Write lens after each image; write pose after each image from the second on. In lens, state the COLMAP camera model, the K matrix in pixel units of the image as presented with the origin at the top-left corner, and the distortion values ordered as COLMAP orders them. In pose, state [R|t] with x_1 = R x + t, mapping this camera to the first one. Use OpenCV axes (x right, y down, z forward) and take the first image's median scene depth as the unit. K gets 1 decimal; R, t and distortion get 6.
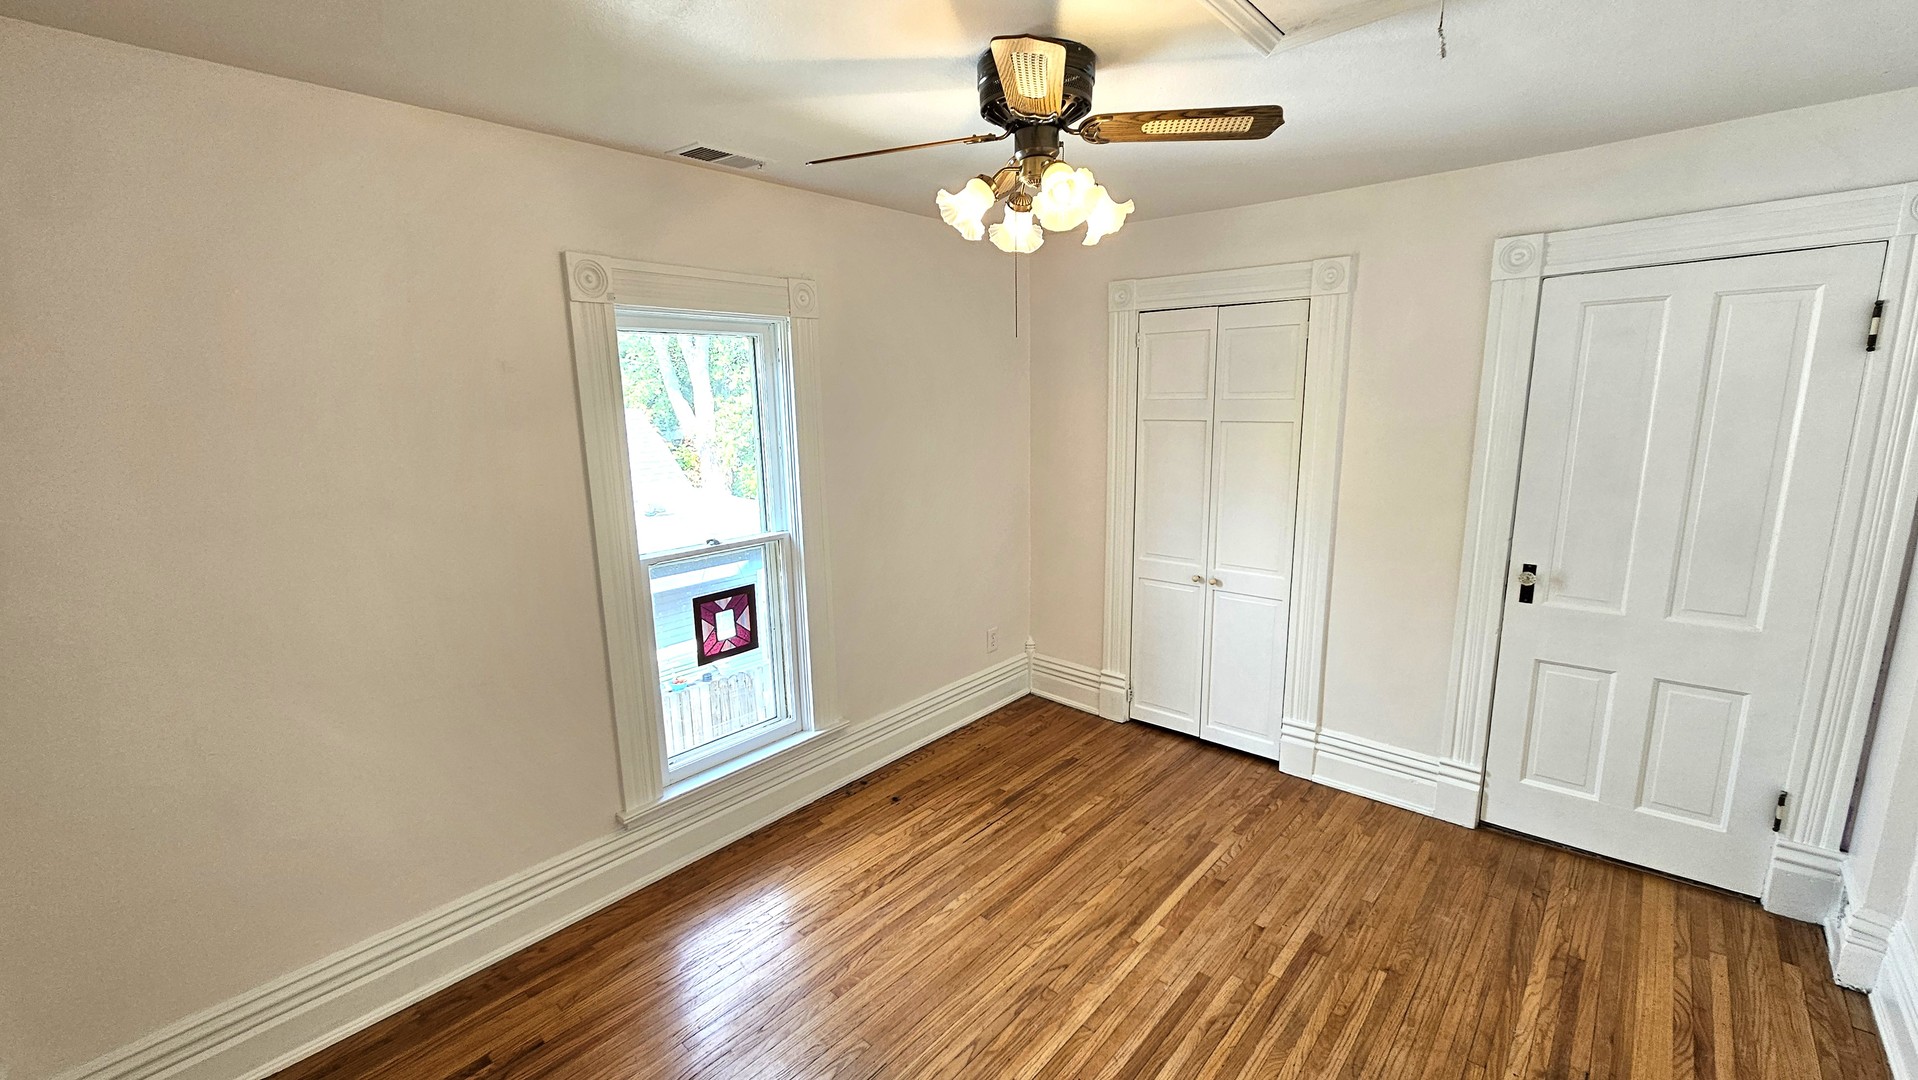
lens RADIAL K [[778.5, 0, 942.6], [0, 778.5, 544.7], [0, 0, 1]] dist [-0.000192, -0.000217]
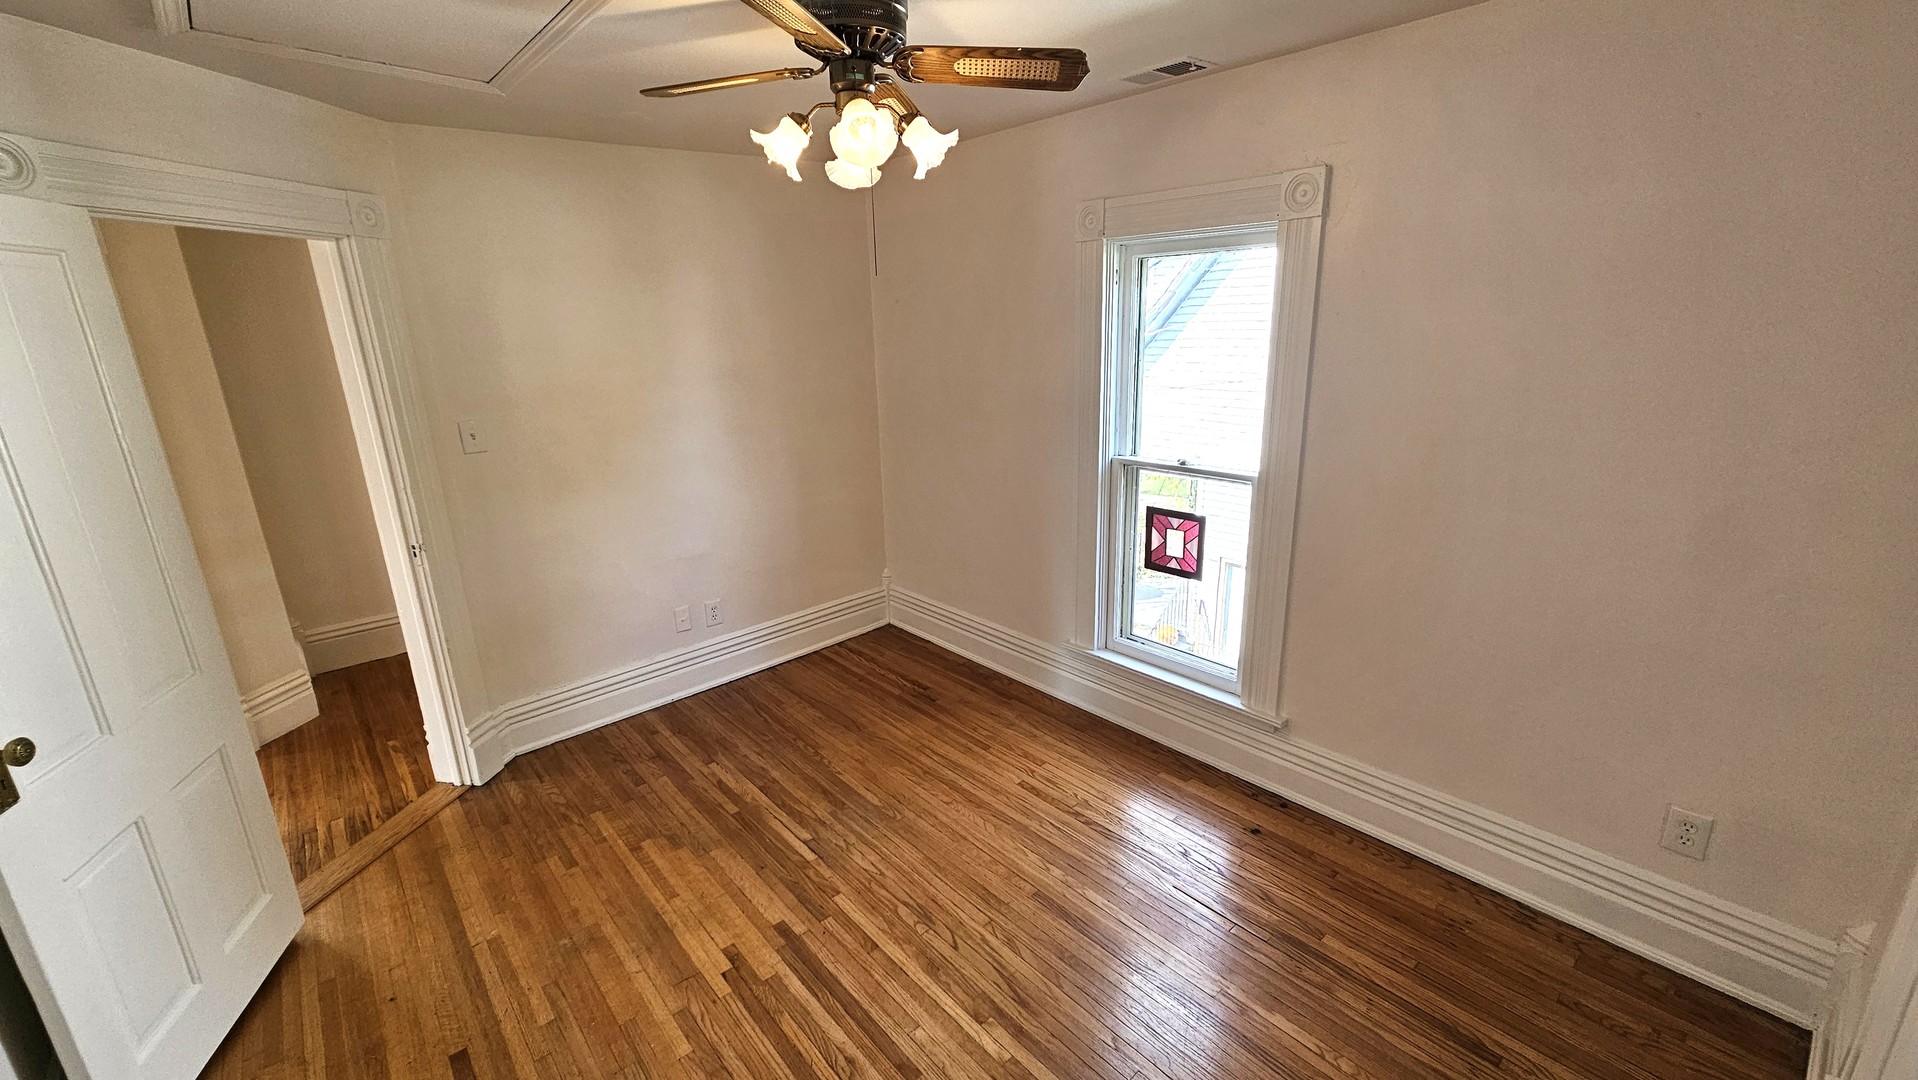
lens RADIAL K [[778.5, 0, 957.4], [0, 778.5, 539.9], [0, 0, 1]] dist [-0.000192, -0.000217]
pose [[-0.104226, 0.301242, -0.947835, 0.725267], [-0.165890, 0.934409, 0.315216, -0.178233], [0.980621, 0.190090, -0.047417, 0.761342]]
